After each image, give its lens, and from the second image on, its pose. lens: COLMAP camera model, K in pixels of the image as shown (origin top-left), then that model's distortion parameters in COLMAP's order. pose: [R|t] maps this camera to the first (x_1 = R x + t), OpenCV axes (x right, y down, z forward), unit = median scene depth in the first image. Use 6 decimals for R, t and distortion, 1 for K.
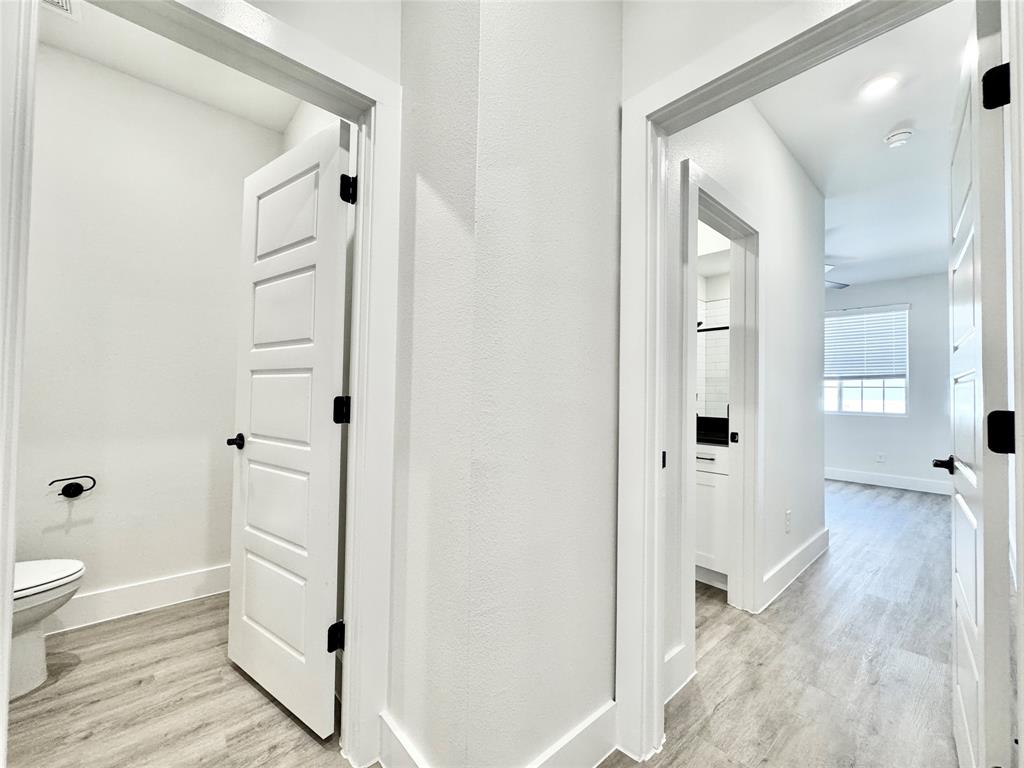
lens RADIAL K [[427.0, 0, 512.0], [0, 427.0, 384.0], [0, 0, 1]] dist [-0.002039, -0.000653]
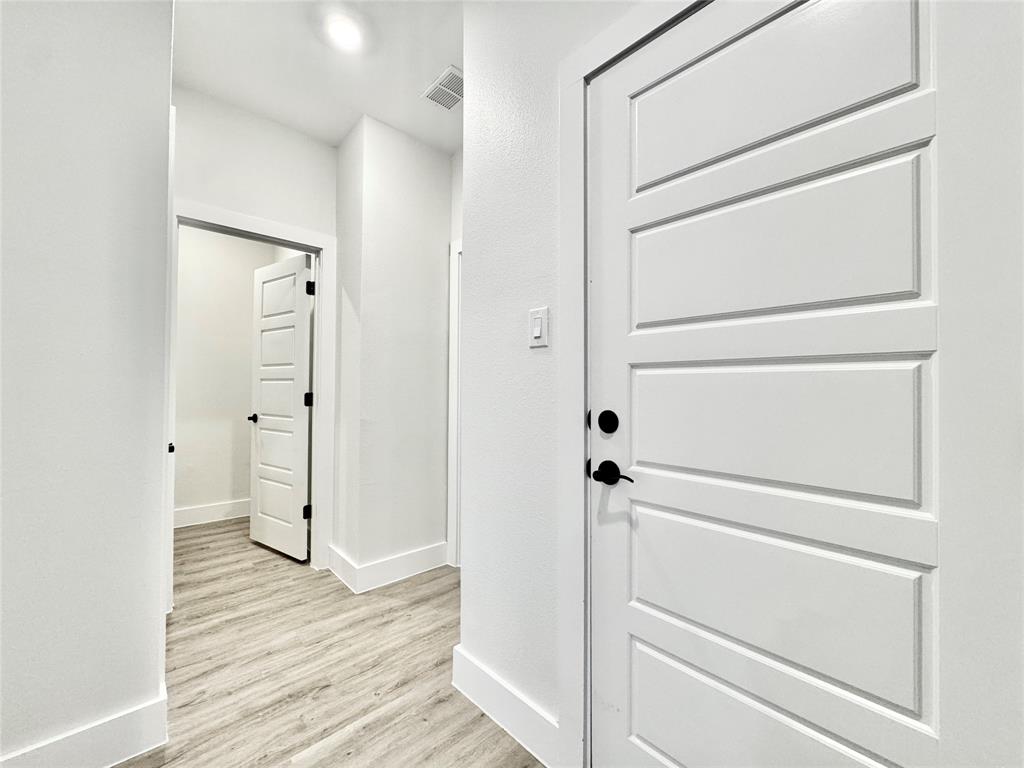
lens RADIAL K [[407.5, 0, 512.0], [0, 407.5, 384.0], [0, 0, 1]] dist [-0.001782, -0.000264]
pose [[0.999668, -0.008745, 0.024219, 0.430002], [0.008399, 0.999861, 0.014383, -0.026581], [-0.024342, -0.014175, 0.999603, -0.786628]]
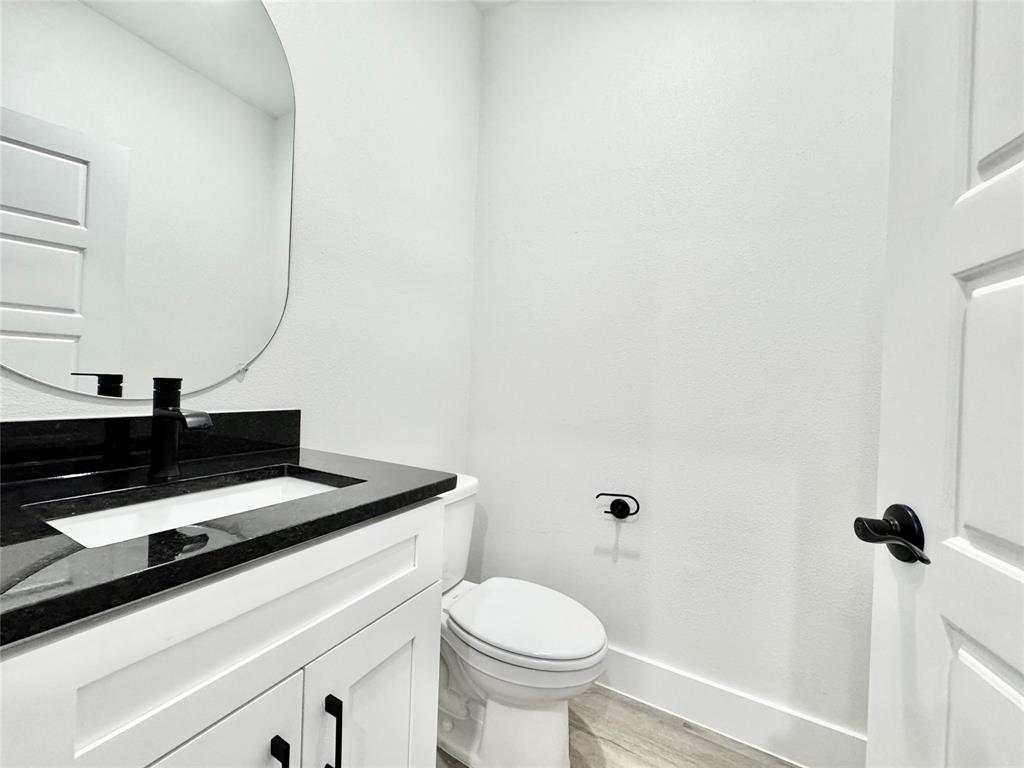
lens RADIAL K [[407.5, 0, 512.0], [0, 407.5, 384.0], [0, 0, 1]] dist [-0.001782, -0.000264]
pose [[0.332686, -0.006902, -0.943013, -0.503180], [-0.006353, 0.999934, -0.009560, 0.040450], [0.943016, 0.009172, 0.332620, 0.712265]]
